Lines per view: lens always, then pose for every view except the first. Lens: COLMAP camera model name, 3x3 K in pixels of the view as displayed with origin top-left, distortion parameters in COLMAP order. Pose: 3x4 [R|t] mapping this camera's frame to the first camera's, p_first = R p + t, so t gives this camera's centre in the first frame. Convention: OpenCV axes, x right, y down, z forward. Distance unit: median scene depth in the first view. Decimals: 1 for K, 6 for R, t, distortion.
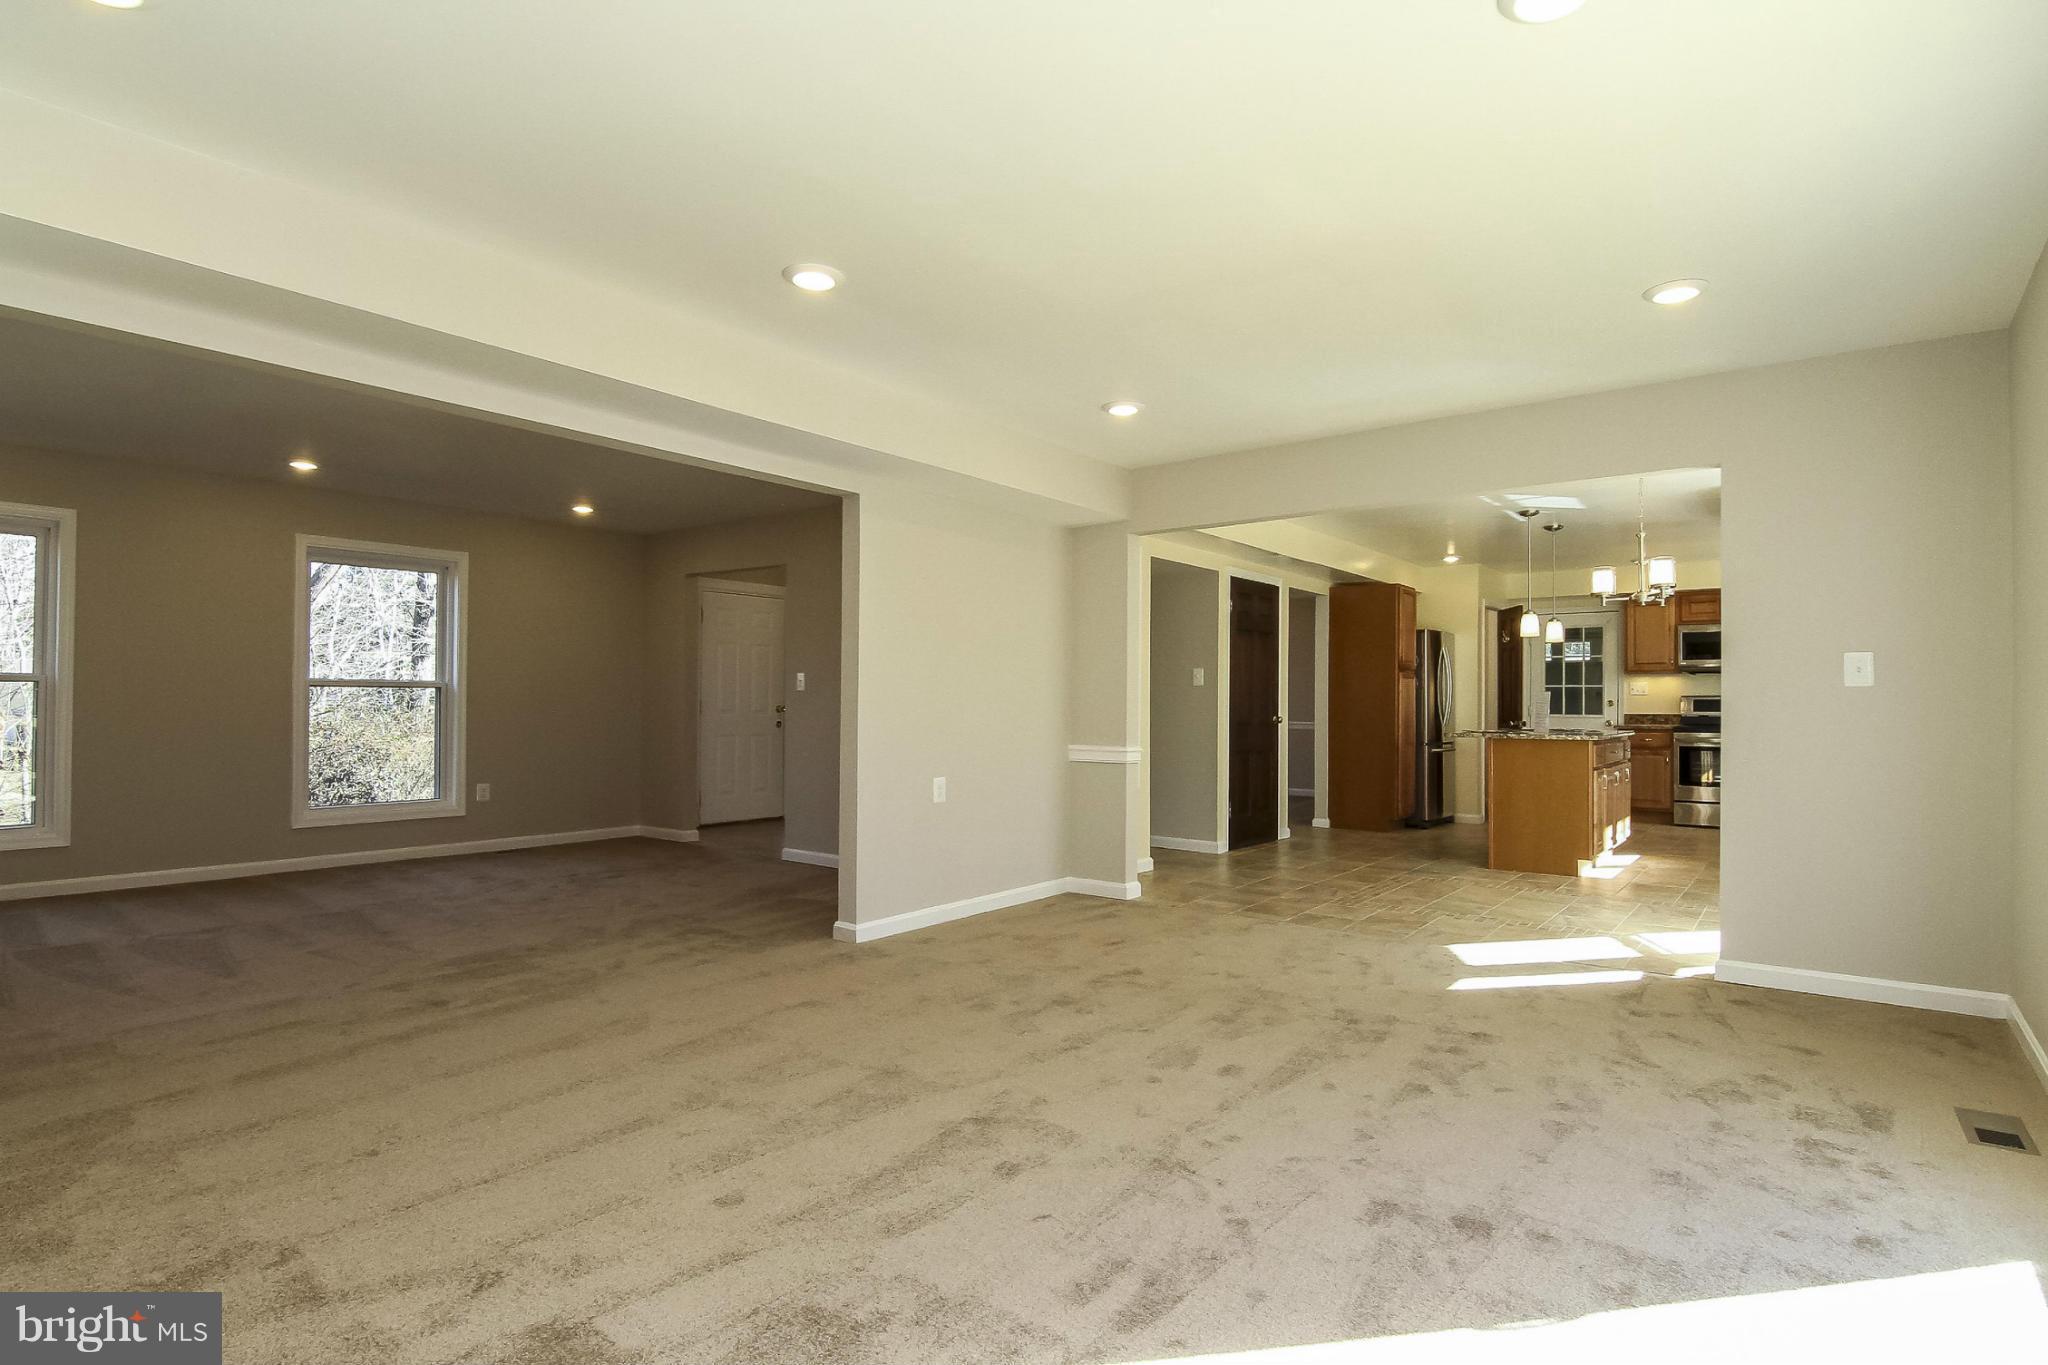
lens RADIAL K [[1043.3, 0, 1024.0], [0, 1043.3, 682.5], [0, 0, 1]] dist [0.001360, -0.000008]
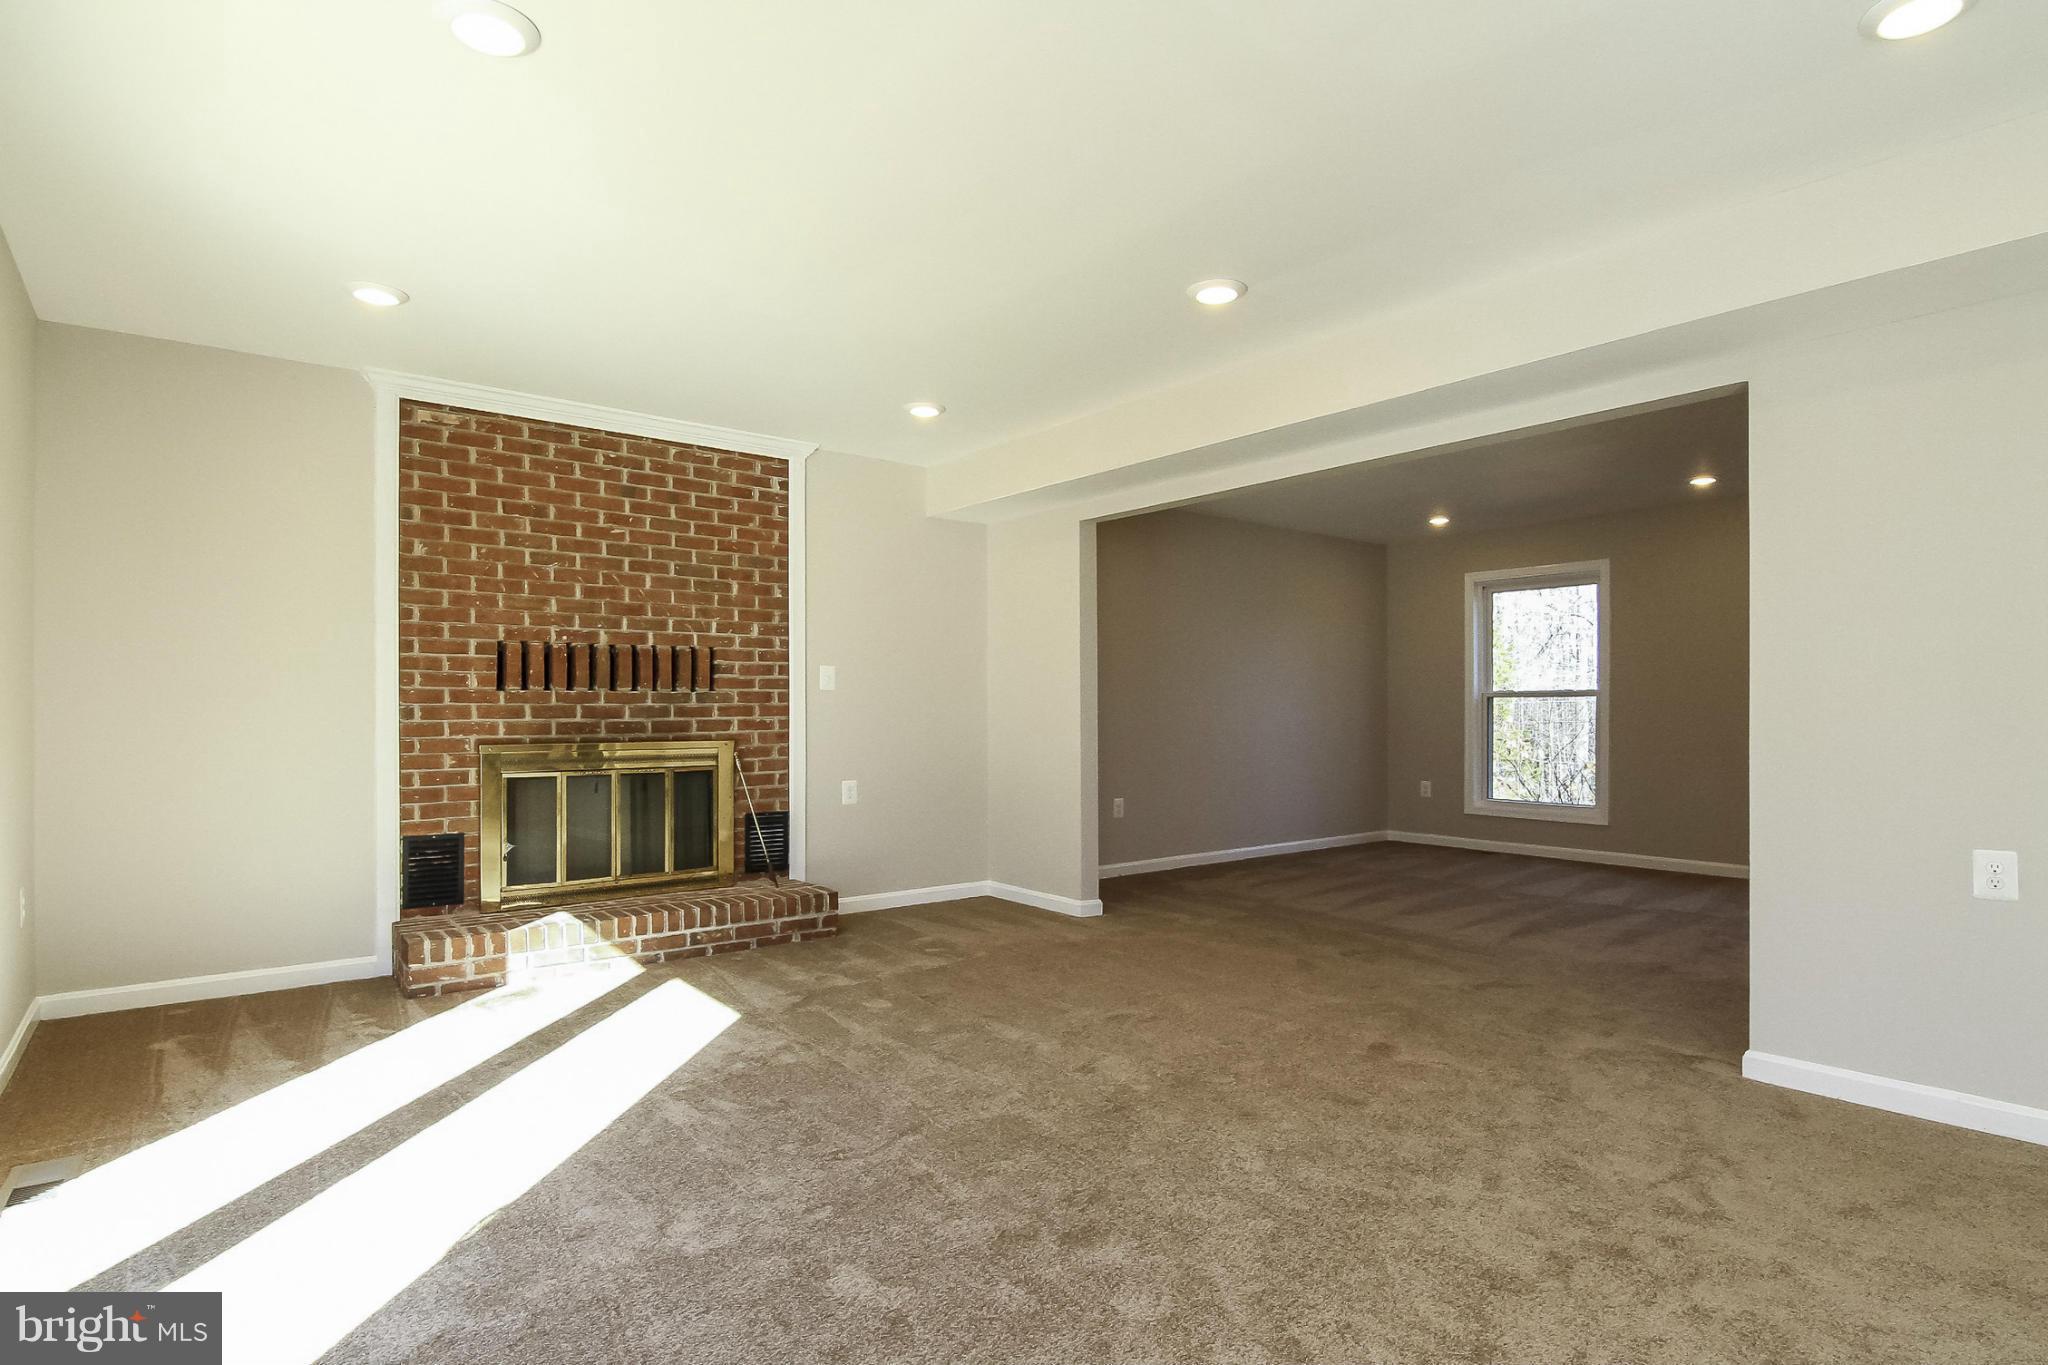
lens RADIAL K [[1043.3, 0, 1024.9], [0, 1043.3, 708.6], [0, 0, 1]] dist [-0.004599, -0.001059]
pose [[-0.238882, -0.009614, -0.971001, 0.292549], [0.016883, 0.999759, -0.014052, 0.011466], [0.970902, -0.019751, -0.238663, 0.375836]]
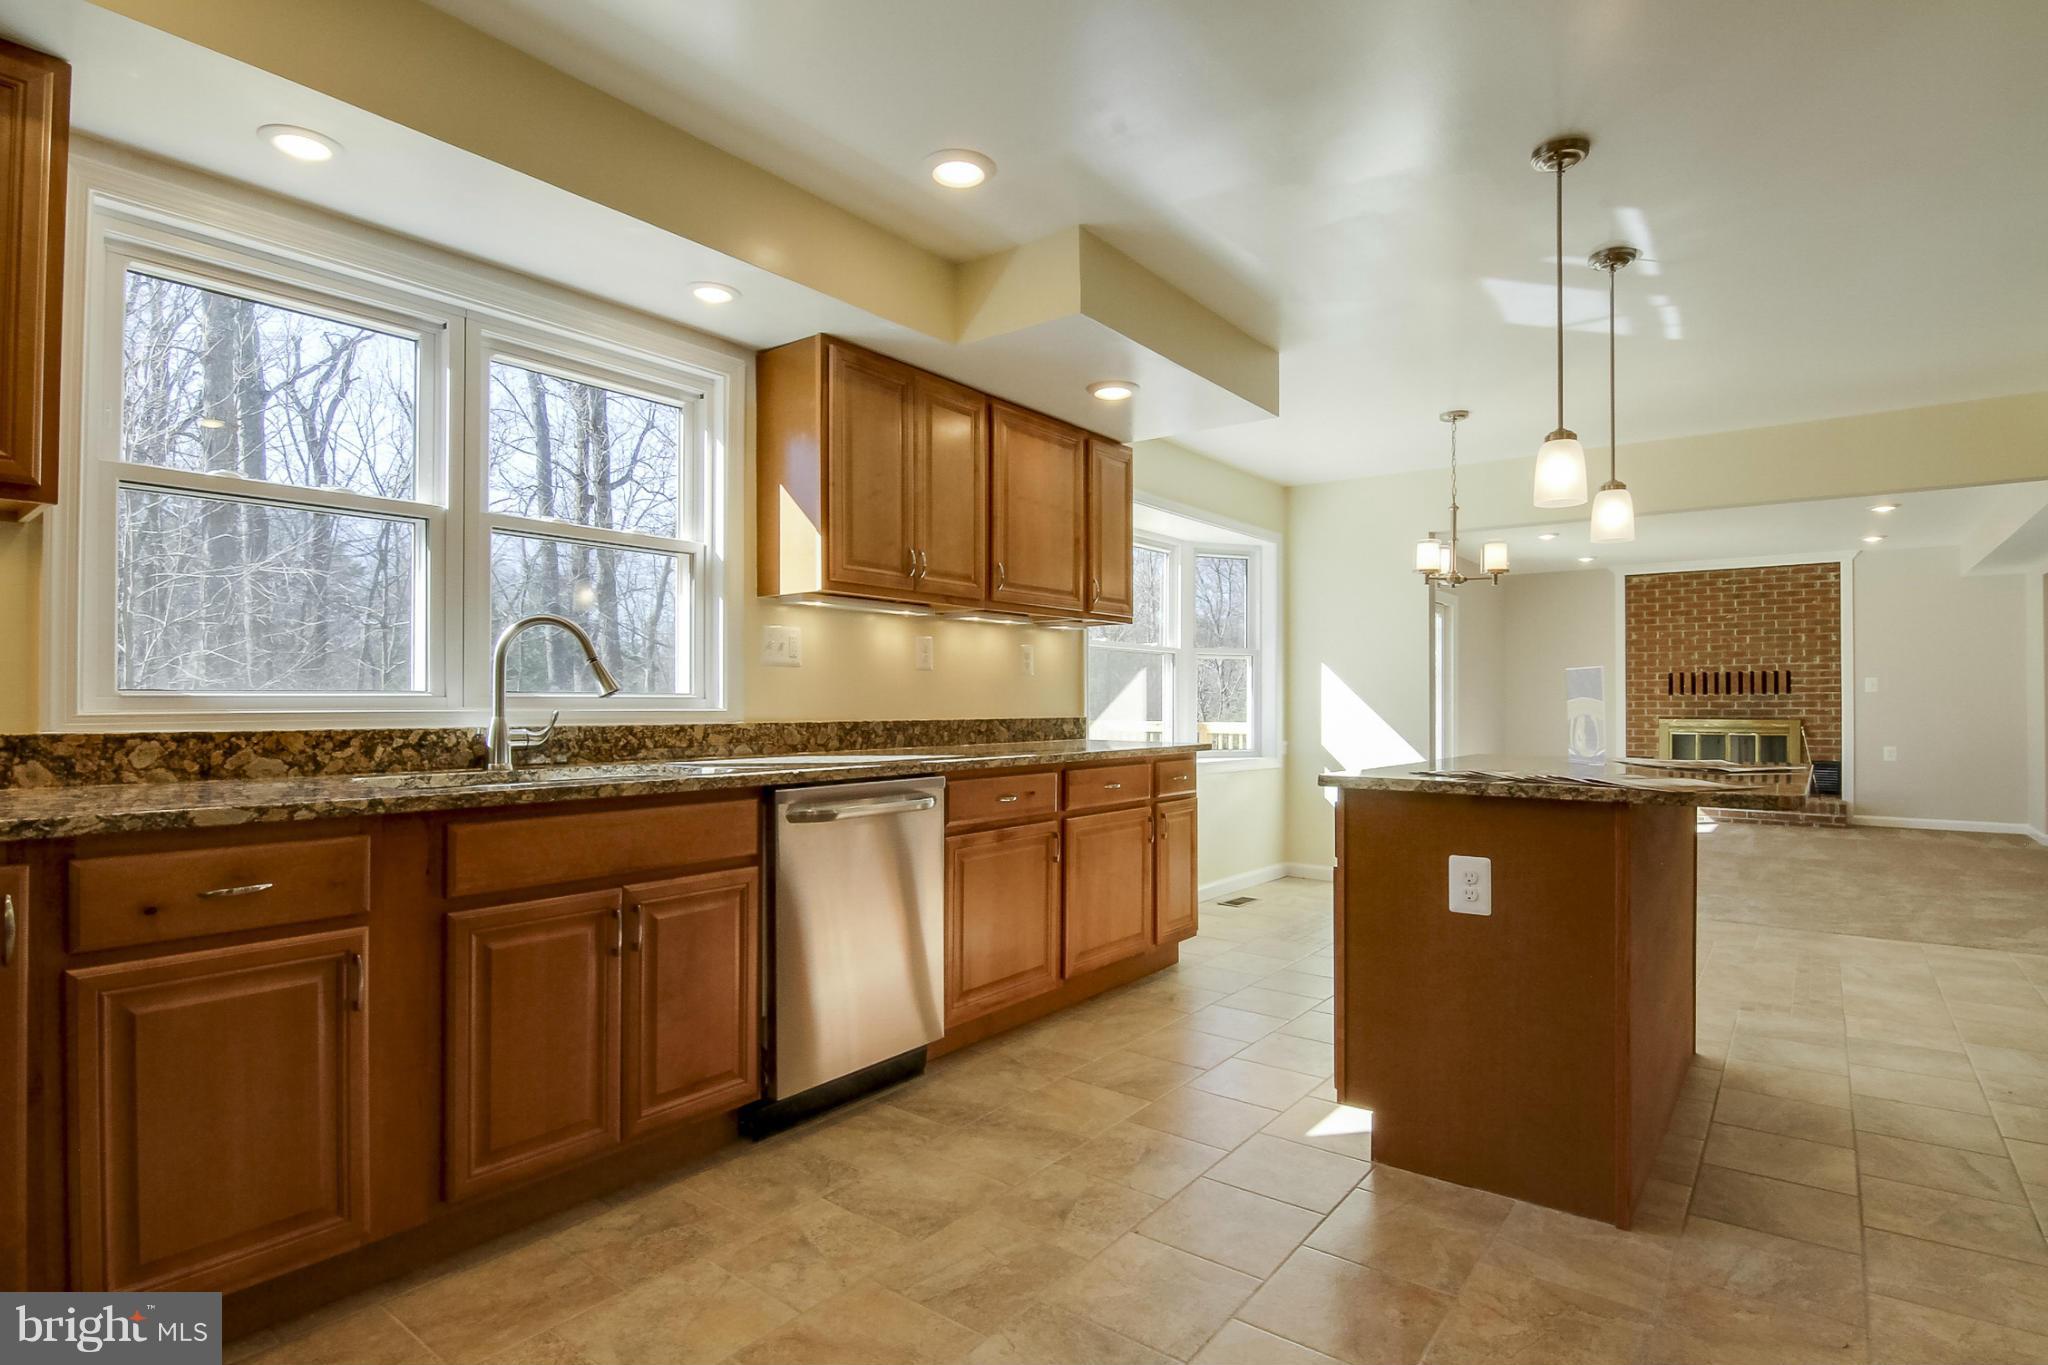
lens RADIAL K [[1035.1, 0, 1030.9], [0, 1035.1, 693.1], [0, 0, 1]] dist [0.000604, -0.020667]
pose [[-0.999926, -0.008423, -0.008769, 0.551496], [-0.008182, 0.999595, -0.027252, 0.024634], [0.008995, -0.027178, -0.999590, 1.076789]]
